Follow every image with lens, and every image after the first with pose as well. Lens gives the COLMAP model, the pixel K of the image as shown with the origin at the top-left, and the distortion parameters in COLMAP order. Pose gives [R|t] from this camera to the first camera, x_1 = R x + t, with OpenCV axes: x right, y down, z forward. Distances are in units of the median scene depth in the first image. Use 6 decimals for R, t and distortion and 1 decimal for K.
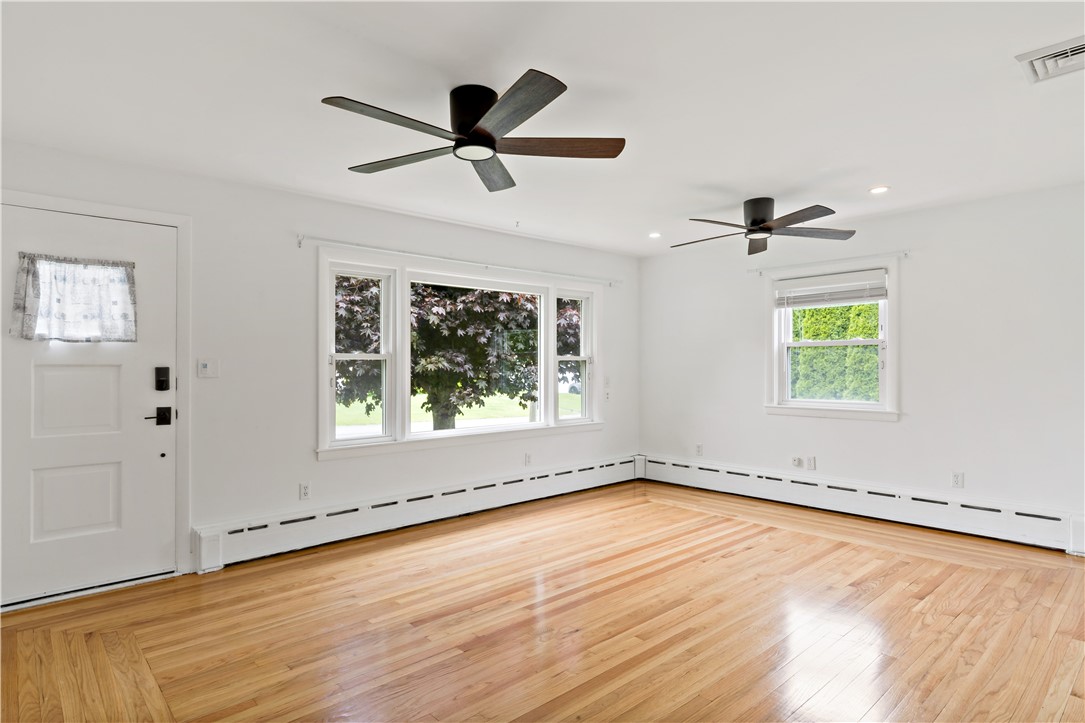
lens RADIAL K [[607.0, 0, 542.0], [0, 607.0, 362.9], [0, 0, 1]] dist [-0.012758, 0.000164]
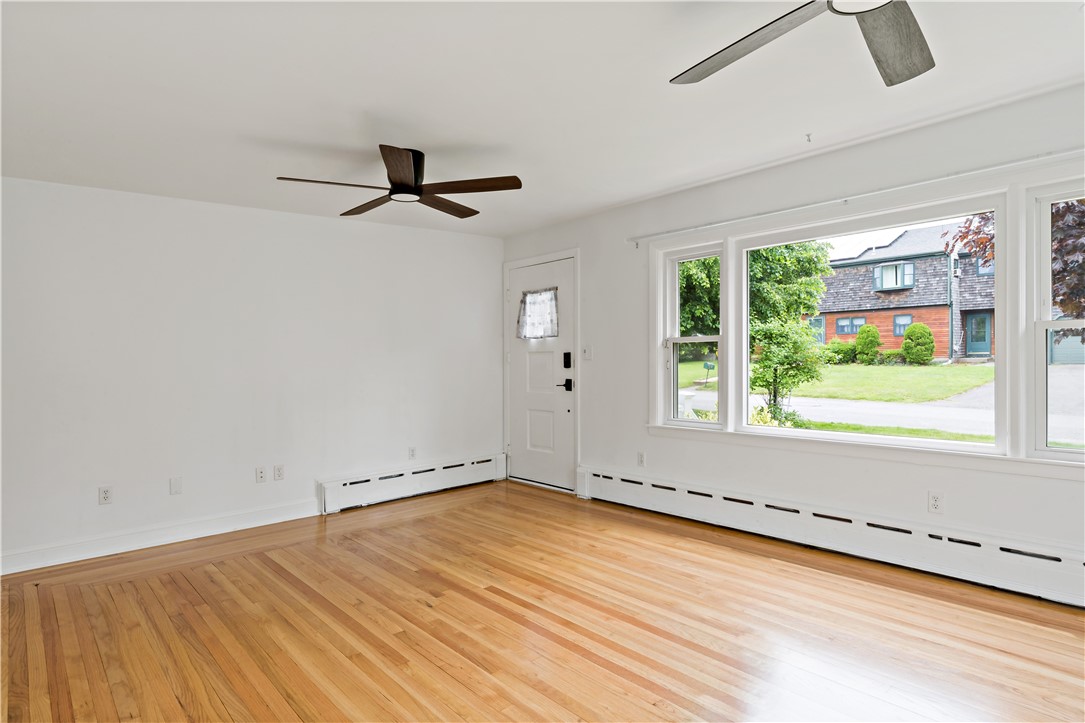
lens RADIAL K [[607.0, 0, 541.8], [0, 607.0, 332.5], [0, 0, 1]] dist [-0.012758, 0.000164]
pose [[-0.037123, -0.031076, -0.998827, 0.884963], [0.030253, 0.999023, -0.032206, 0.003683], [0.998853, -0.031413, -0.036146, 0.985022]]
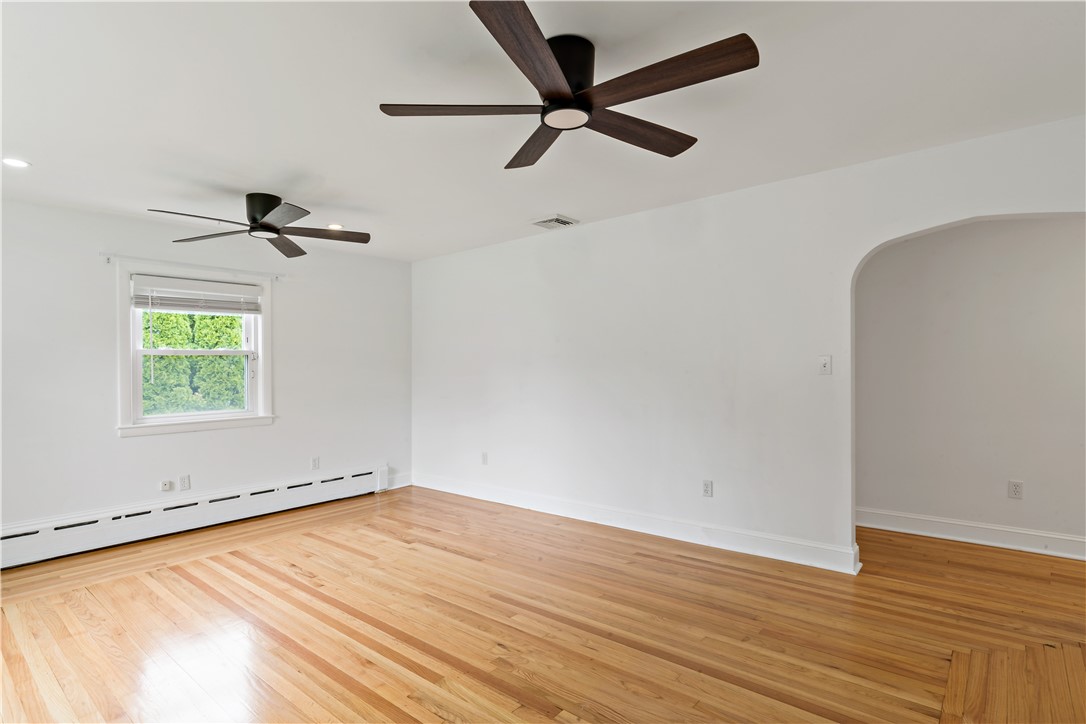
lens RADIAL K [[539.1, 0, 548.1], [0, 539.1, 378.0], [0, 0, 1]] dist [-0.006879, 0.002037]
pose [[-0.136588, -0.008603, 0.990591, -0.624833], [0.015124, 0.999828, 0.010768, 0.010244], [-0.990512, 0.016453, -0.136434, 0.816515]]
